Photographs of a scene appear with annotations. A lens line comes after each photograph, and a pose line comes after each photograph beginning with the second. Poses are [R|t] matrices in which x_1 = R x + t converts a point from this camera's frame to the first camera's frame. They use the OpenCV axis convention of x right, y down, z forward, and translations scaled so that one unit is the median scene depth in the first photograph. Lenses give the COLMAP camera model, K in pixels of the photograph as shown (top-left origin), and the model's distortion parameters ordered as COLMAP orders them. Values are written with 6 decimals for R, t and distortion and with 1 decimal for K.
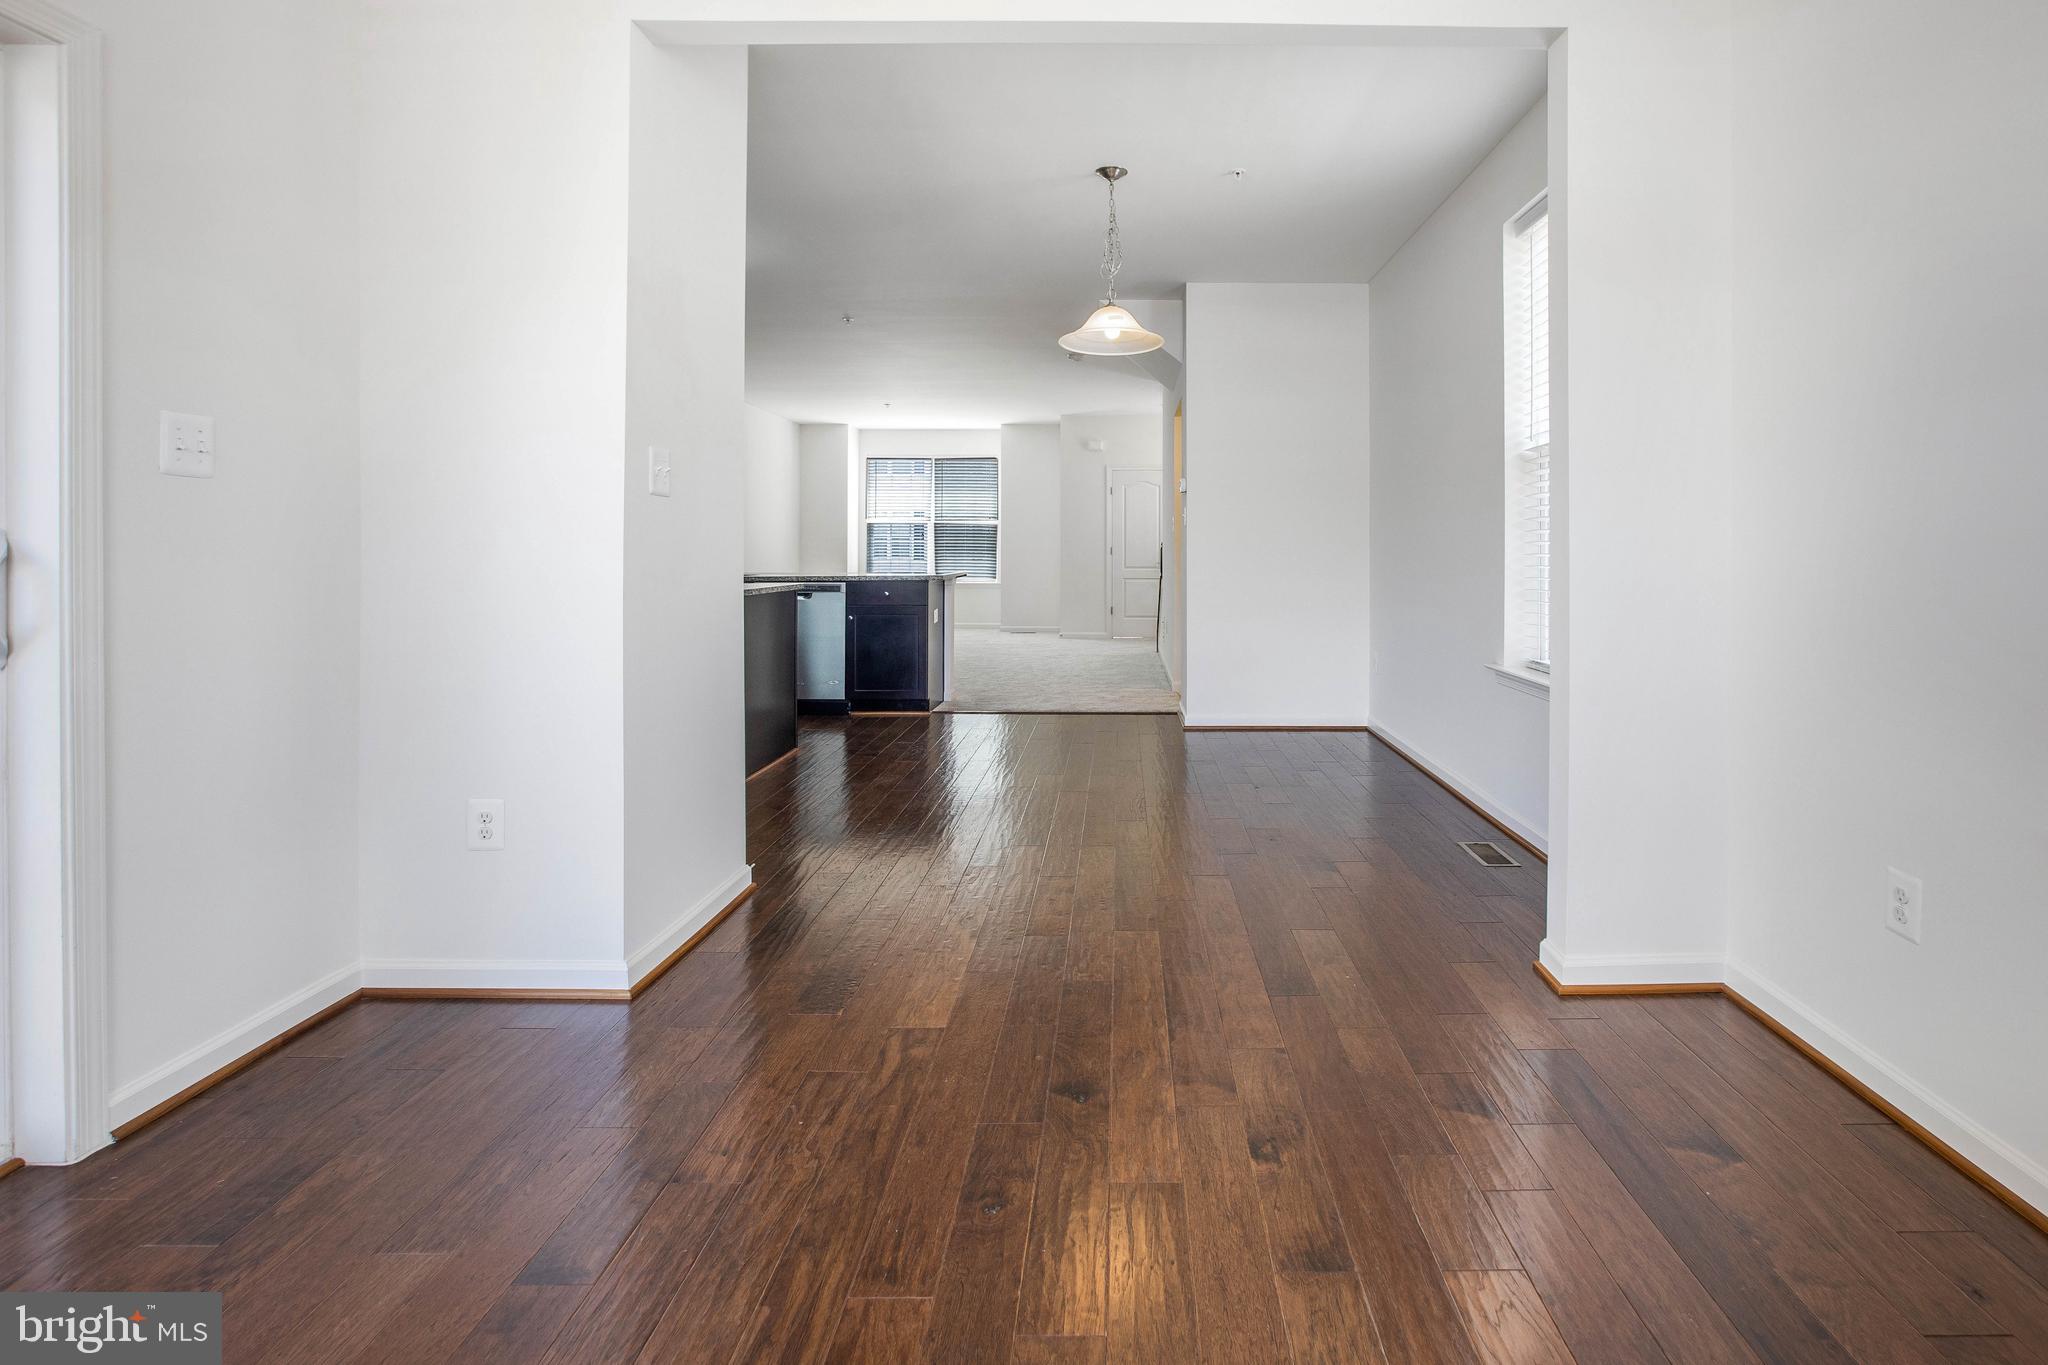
lens RADIAL K [[1001.2, 0, 1115.1], [0, 1001.2, 547.9], [0, 0, 1]] dist [-0.041865, 0.014032]
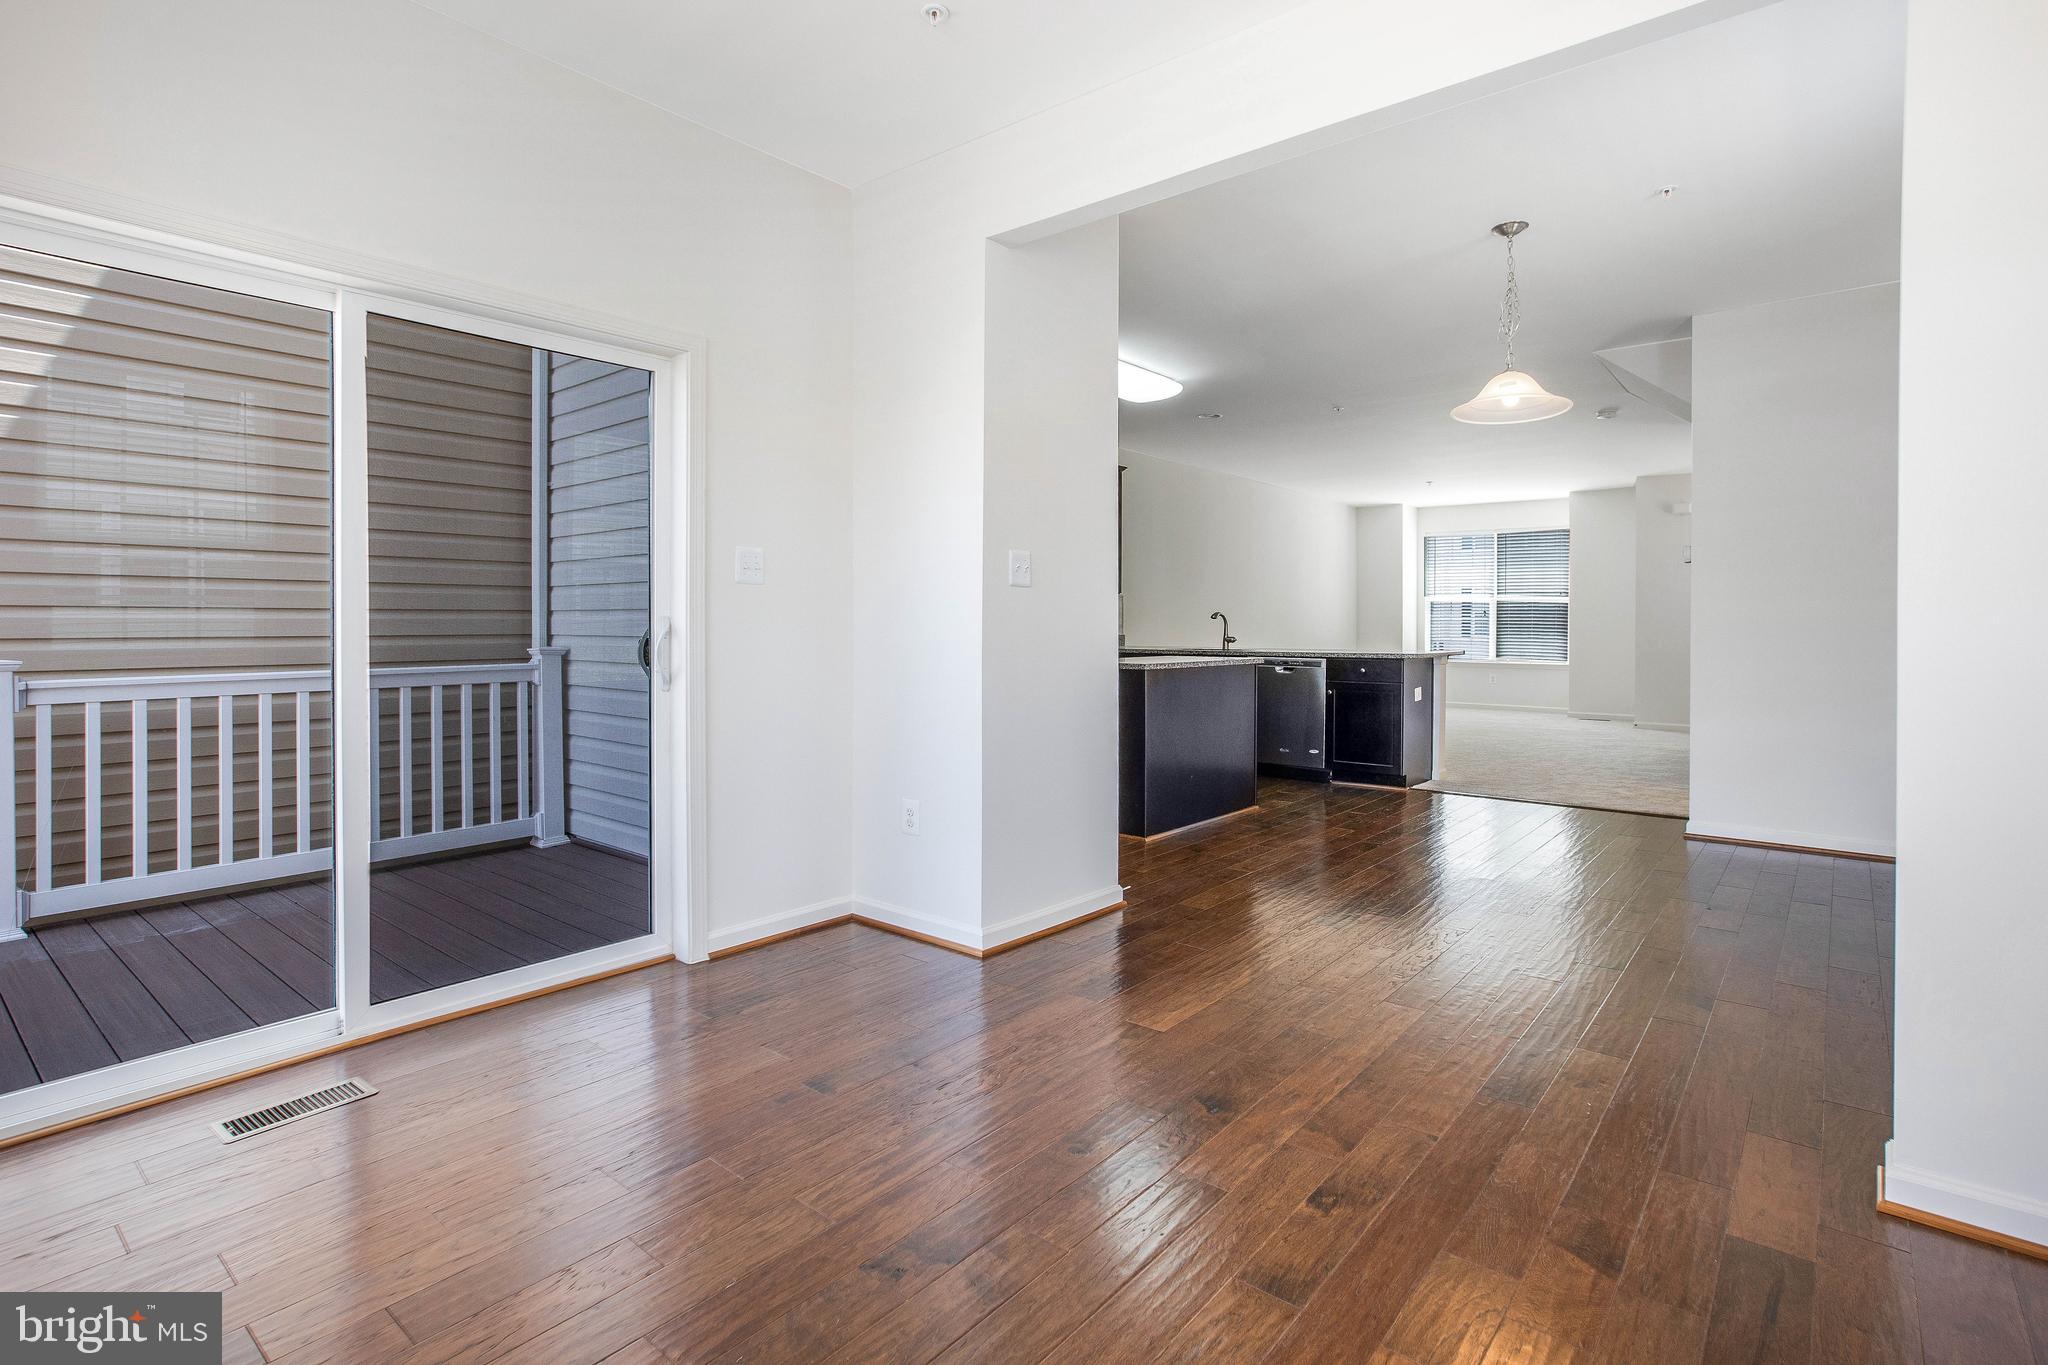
lens RADIAL K [[974.3, 0, 1030.6], [0, 974.3, 632.4], [0, 0, 1]] dist [-0.041353, 0.020442]
pose [[0.768247, 0.004415, -0.640139, 0.311308], [-0.000382, 0.999979, 0.006438, 0.000066], [0.640154, -0.004701, 0.768232, 0.009389]]
